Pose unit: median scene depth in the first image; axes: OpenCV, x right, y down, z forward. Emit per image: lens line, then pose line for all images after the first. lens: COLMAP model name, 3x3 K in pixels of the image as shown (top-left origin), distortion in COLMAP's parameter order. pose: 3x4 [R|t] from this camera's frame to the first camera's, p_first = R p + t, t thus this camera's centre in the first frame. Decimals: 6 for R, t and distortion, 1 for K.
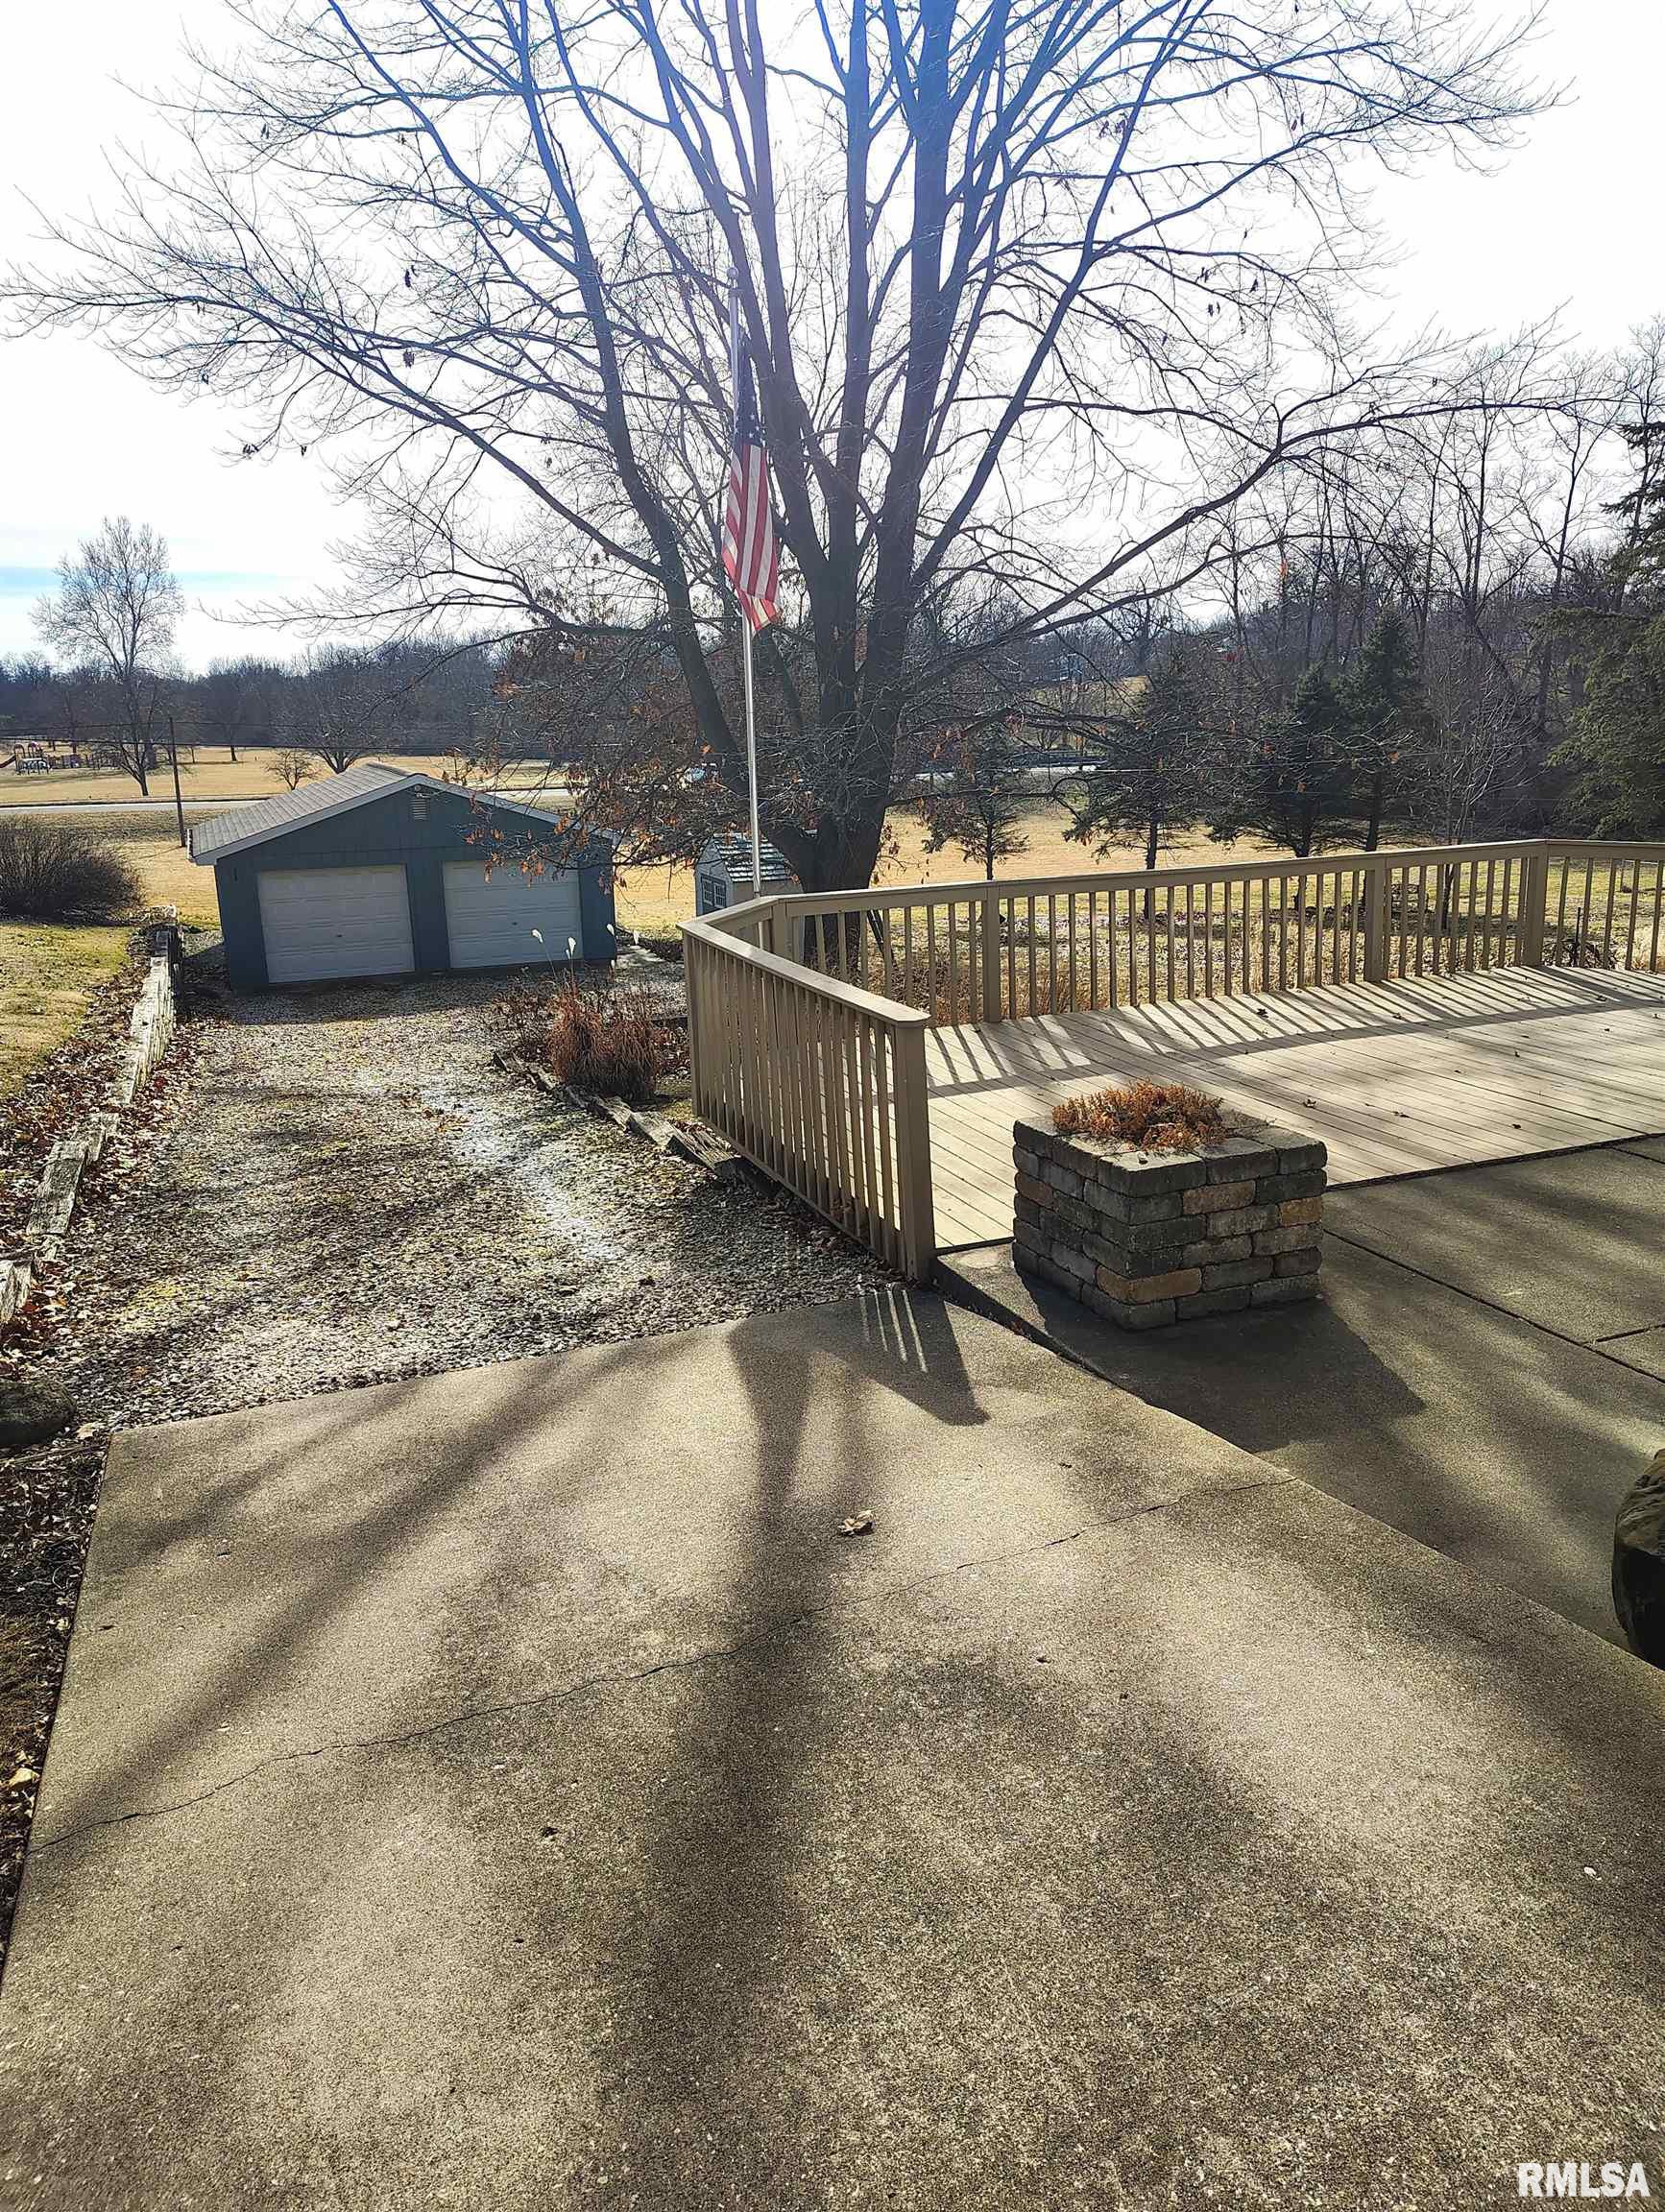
lens RADIAL K [[1585.4, 0, 831.8], [0, 1585.4, 1108.8], [0, 0, 1]] dist [0.070304, -0.092789]
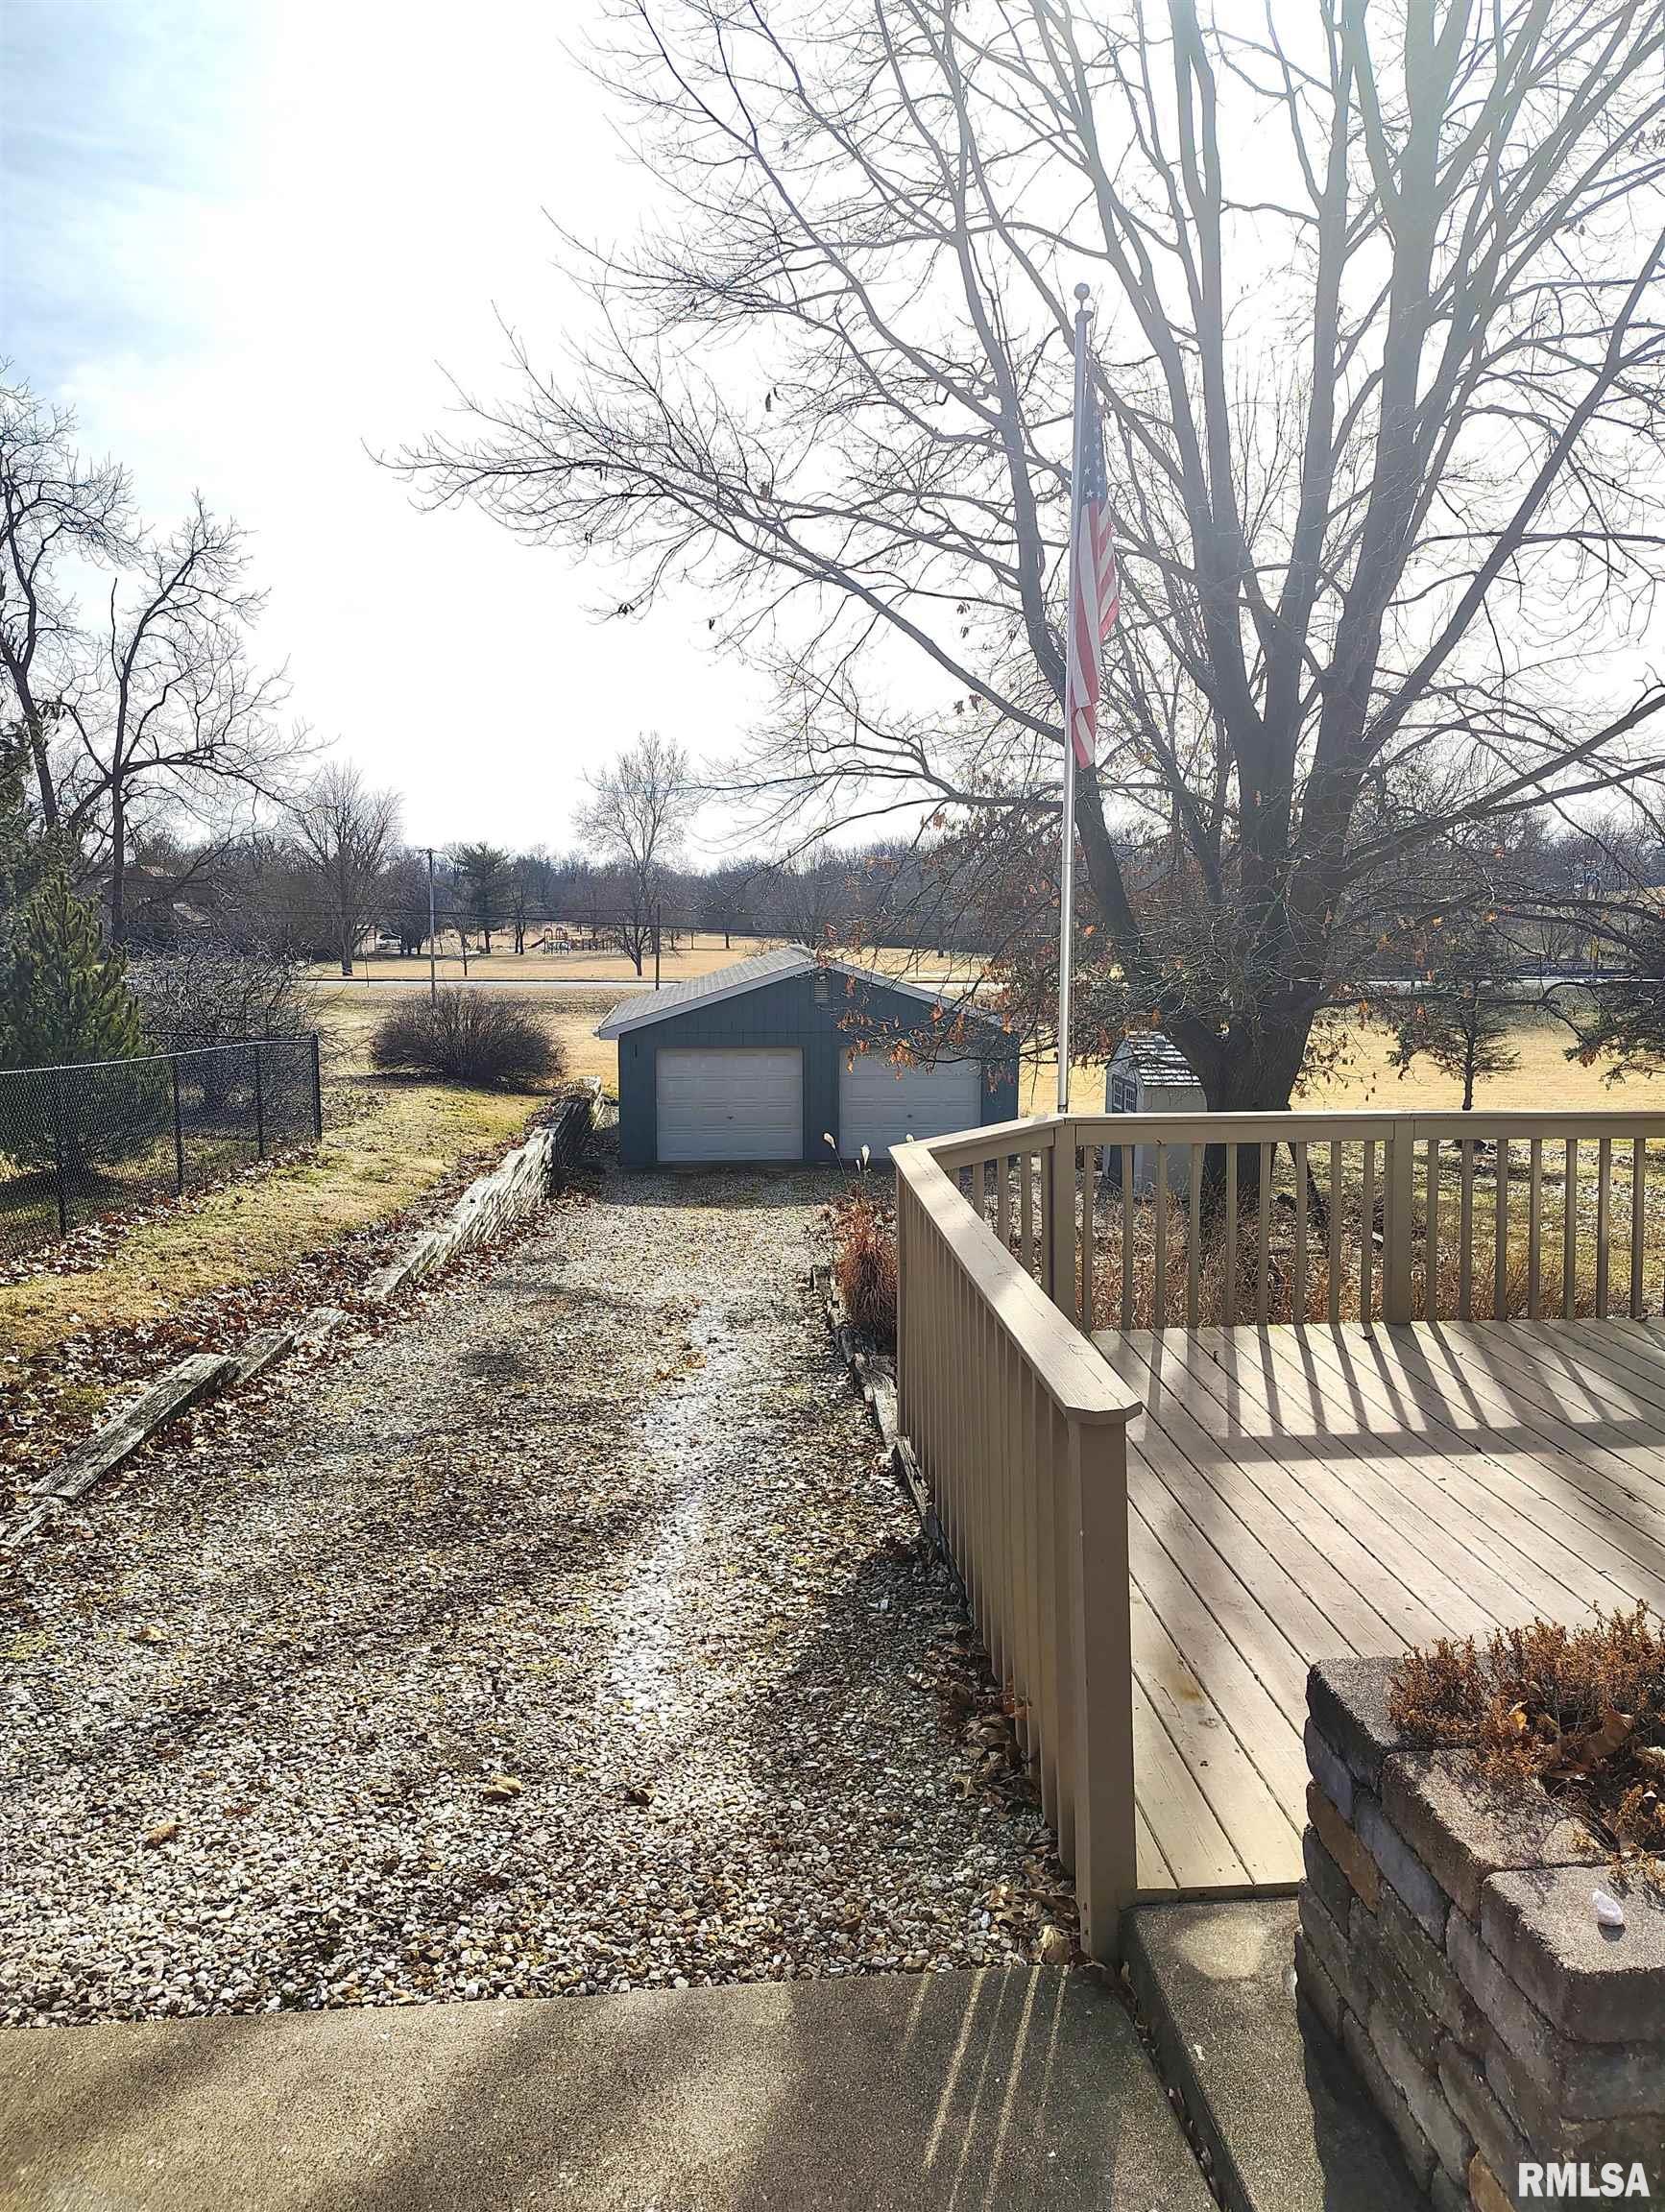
lens RADIAL K [[1553.8, 0, 827.0], [0, 1553.8, 1096.1], [0, 0, 1]] dist [0.072389, -0.114050]
pose [[0.953571, 0.060734, -0.294981, 0.034044], [-0.097996, 0.988726, -0.113218, -0.028274], [0.284779, 0.136868, 0.948772, 0.166505]]
